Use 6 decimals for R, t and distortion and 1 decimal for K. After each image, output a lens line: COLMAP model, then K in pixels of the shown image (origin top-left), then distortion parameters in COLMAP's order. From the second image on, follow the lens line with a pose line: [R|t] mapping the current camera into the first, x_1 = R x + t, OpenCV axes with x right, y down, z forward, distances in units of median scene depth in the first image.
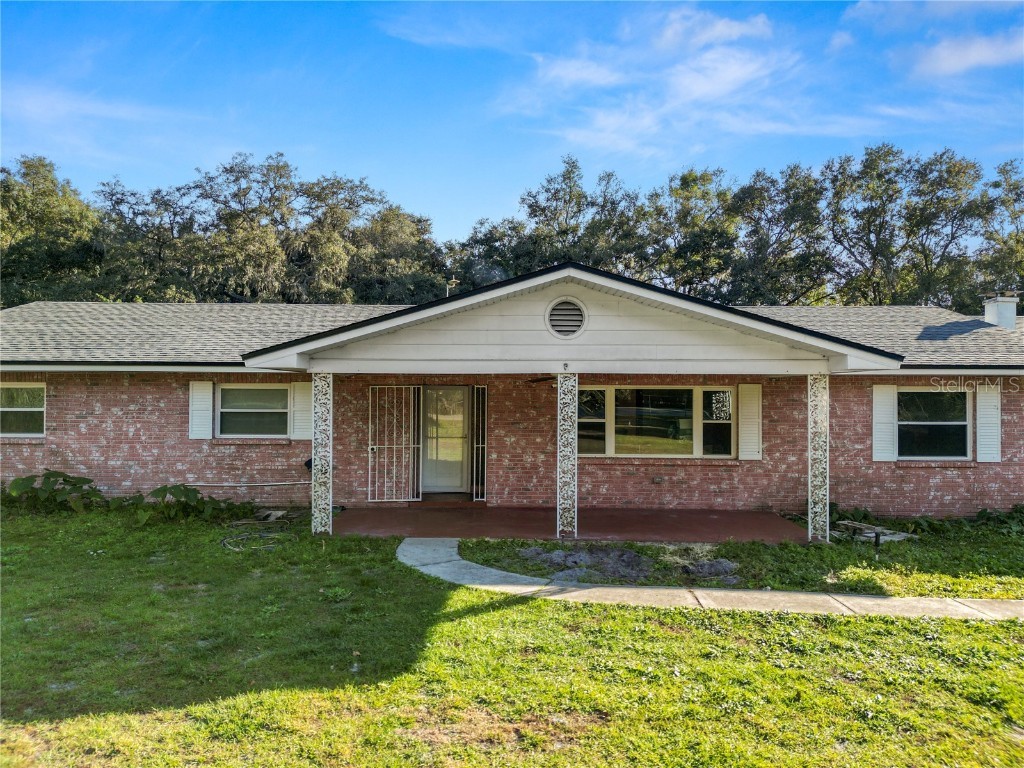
lens RADIAL K [[726.8, 0, 512.0], [0, 726.8, 384.0], [0, 0, 1]] dist [0.074161, -0.078184]
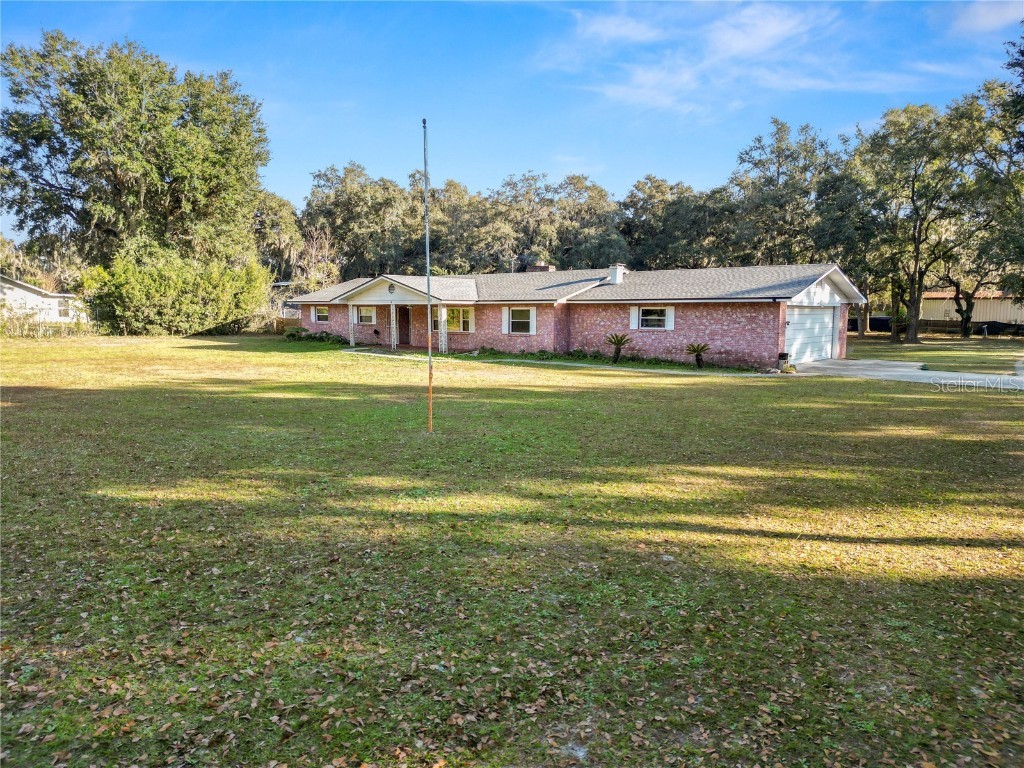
lens RADIAL K [[719.9, 0, 505.1], [0, 719.9, 383.1], [0, 0, 1]] dist [0.071874, -0.066423]
pose [[0.766283, 0.062039, -0.639501, 0.861092], [0.008434, 0.994270, 0.106561, -0.000657], [0.642447, -0.087050, 0.761370, -0.427513]]
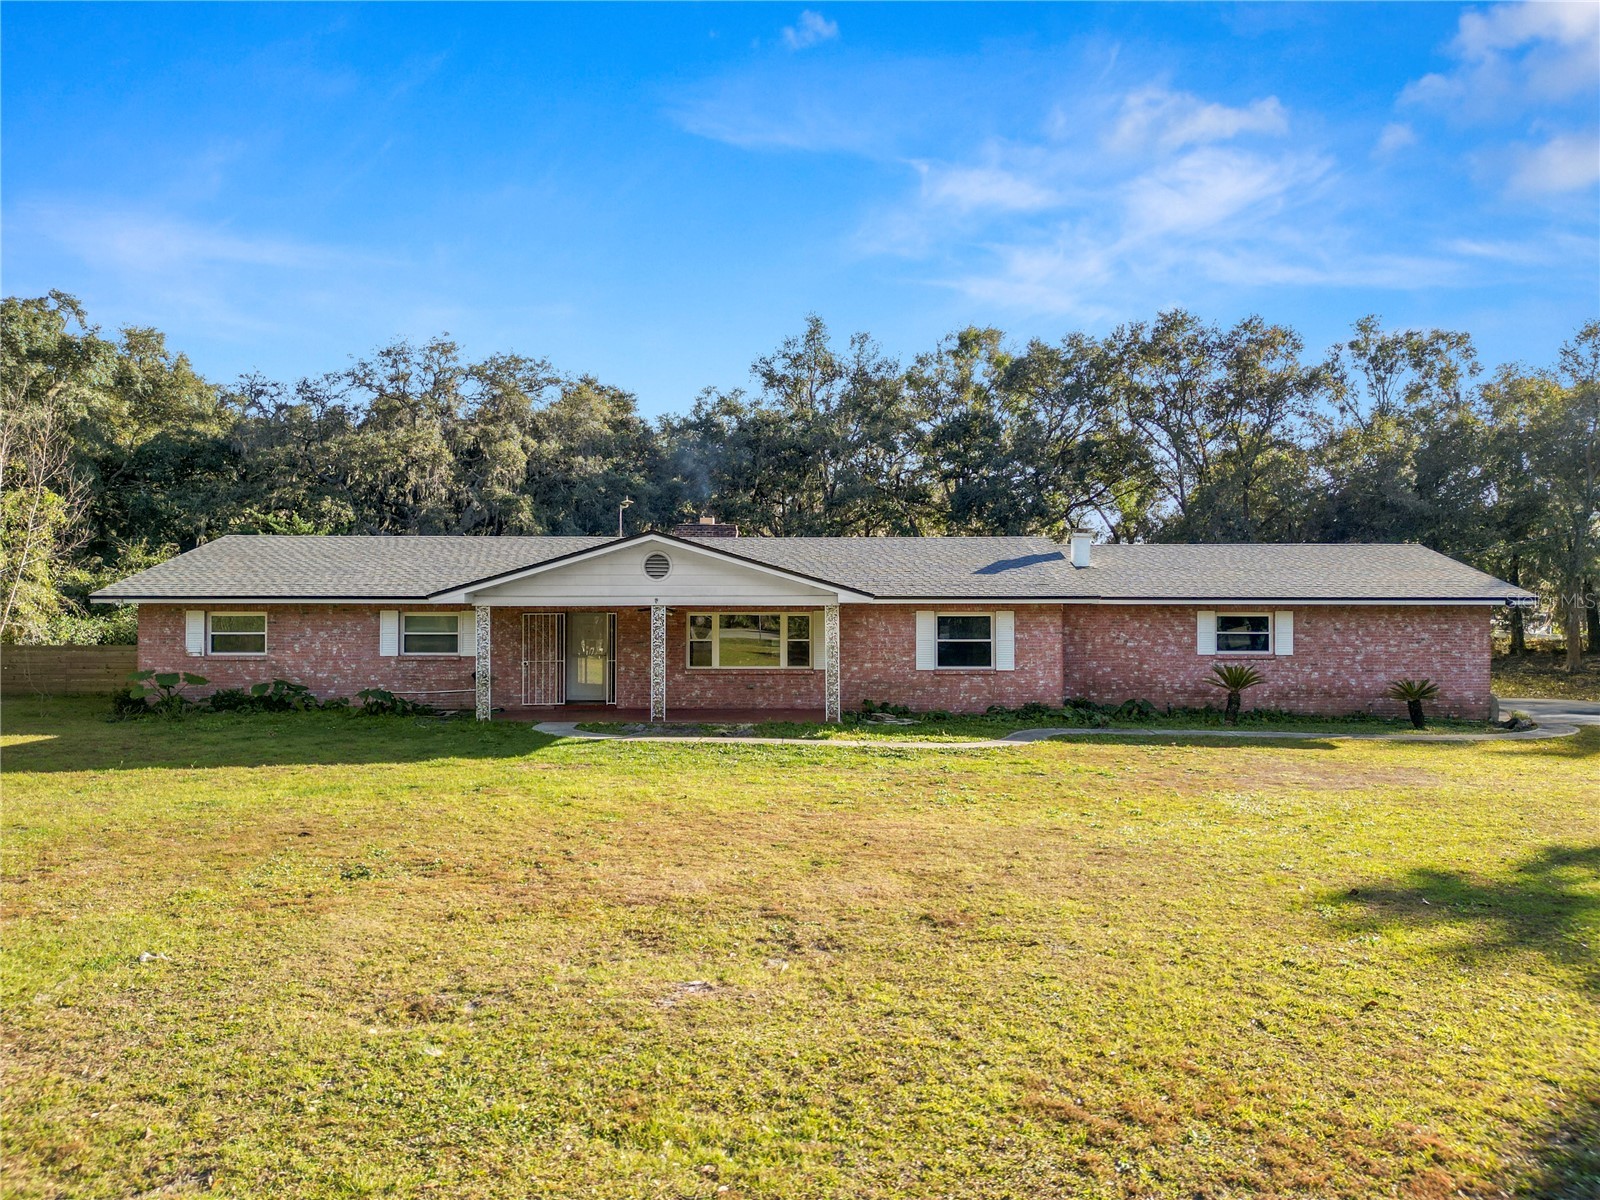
lens RADIAL K [[1135.6, 0, 800.0], [0, 1135.6, 600.0], [0, 0, 1]] dist [0.074161, -0.078184]
pose [[0.999981, -0.004744, -0.003926, 0.109902], [0.004754, 0.999985, 0.002613, -0.008888], [0.003914, -0.002632, 0.999989, -0.365491]]
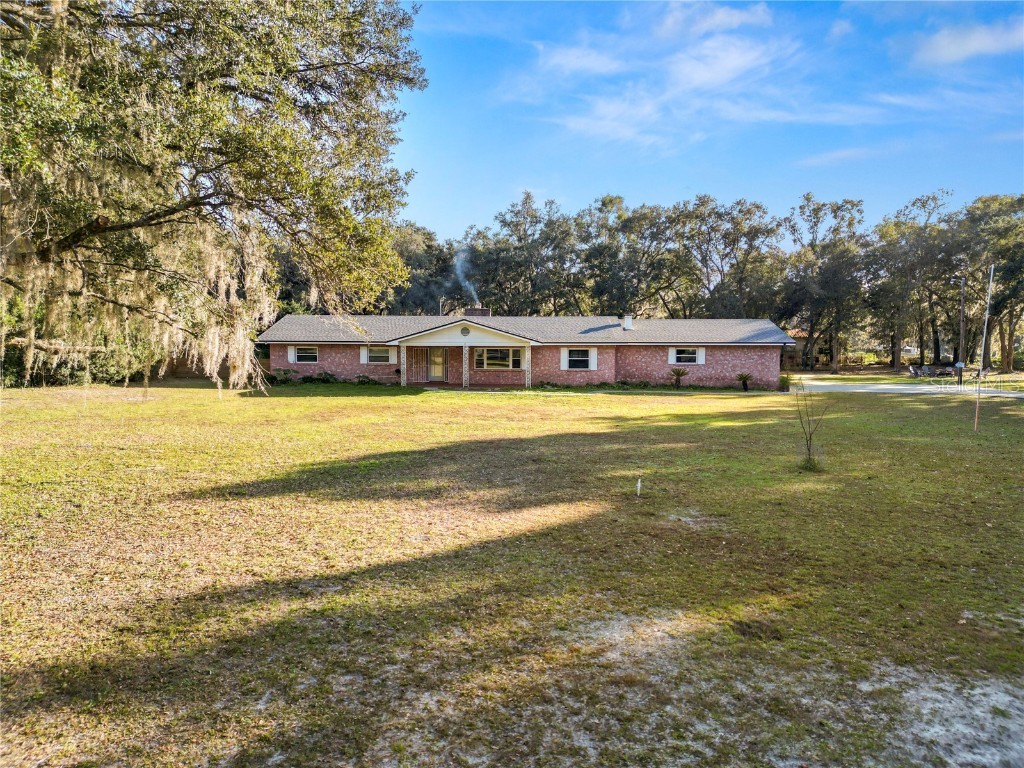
lens RADIAL K [[719.9, 0, 505.1], [0, 719.9, 383.1], [0, 0, 1]] dist [0.071874, -0.066423]
pose [[0.999676, -0.000367, -0.025460, 0.118366], [0.002283, 0.997163, 0.075241, -0.032071], [0.025360, -0.075275, 0.996840, -0.876726]]
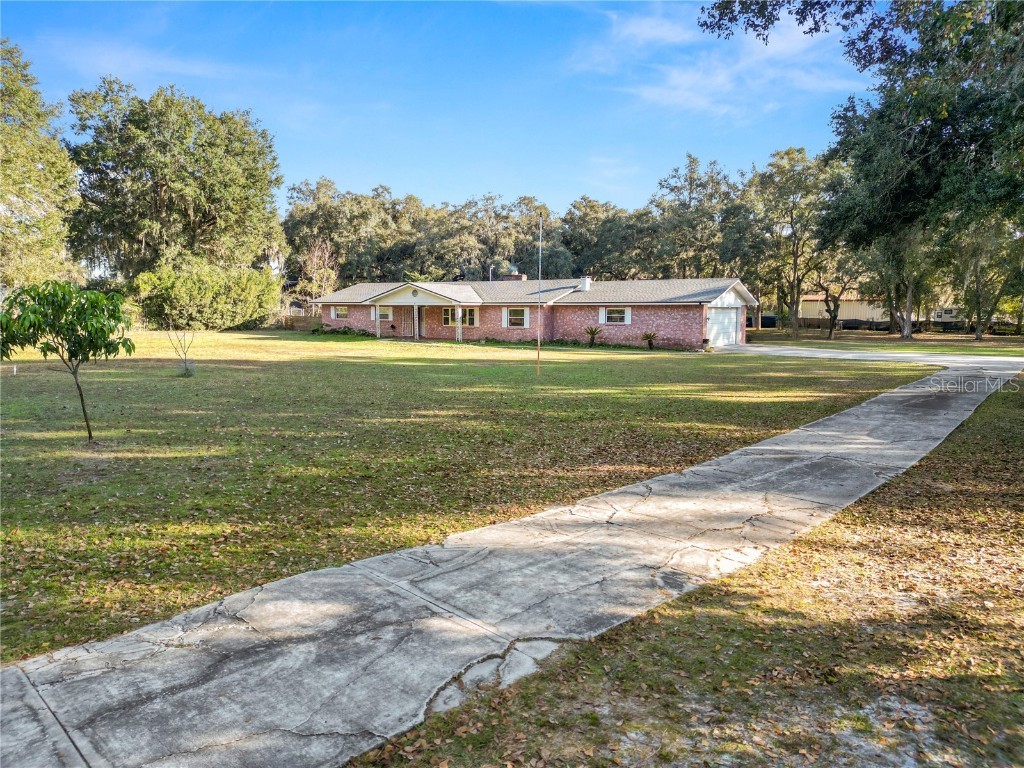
lens RADIAL K [[719.9, 0, 505.1], [0, 719.9, 383.1], [0, 0, 1]] dist [0.071874, -0.066423]
pose [[0.839680, 0.054088, -0.540382, 0.954017], [0.006030, 0.994038, 0.108864, -0.005158], [0.543049, -0.094669, 0.834348, -0.806258]]
